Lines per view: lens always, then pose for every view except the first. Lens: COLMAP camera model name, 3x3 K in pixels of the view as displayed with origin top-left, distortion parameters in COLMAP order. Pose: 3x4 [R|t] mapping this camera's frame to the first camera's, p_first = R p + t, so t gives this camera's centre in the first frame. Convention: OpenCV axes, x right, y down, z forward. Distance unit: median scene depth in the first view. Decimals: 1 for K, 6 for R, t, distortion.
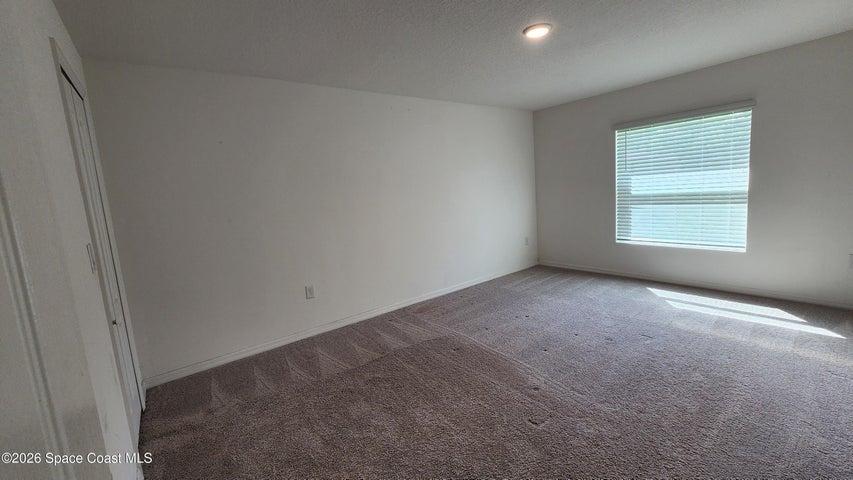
lens RADIAL K [[352.3, 0, 424.3], [0, 352.3, 236.7], [0, 0, 1]] dist [0.002577, 0.000519]
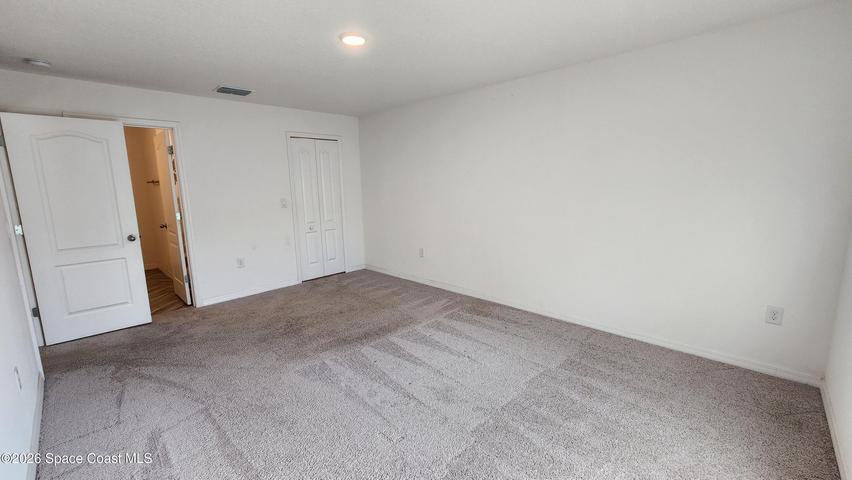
lens RADIAL K [[351.9, 0, 423.8], [0, 351.9, 236.7], [0, 0, 1]] dist [0.002577, 0.000519]
pose [[0.159286, 0.221909, -0.961969, 1.037131], [-0.133963, 0.970256, 0.201639, -0.190644], [0.978101, 0.096750, 0.184275, 0.771562]]
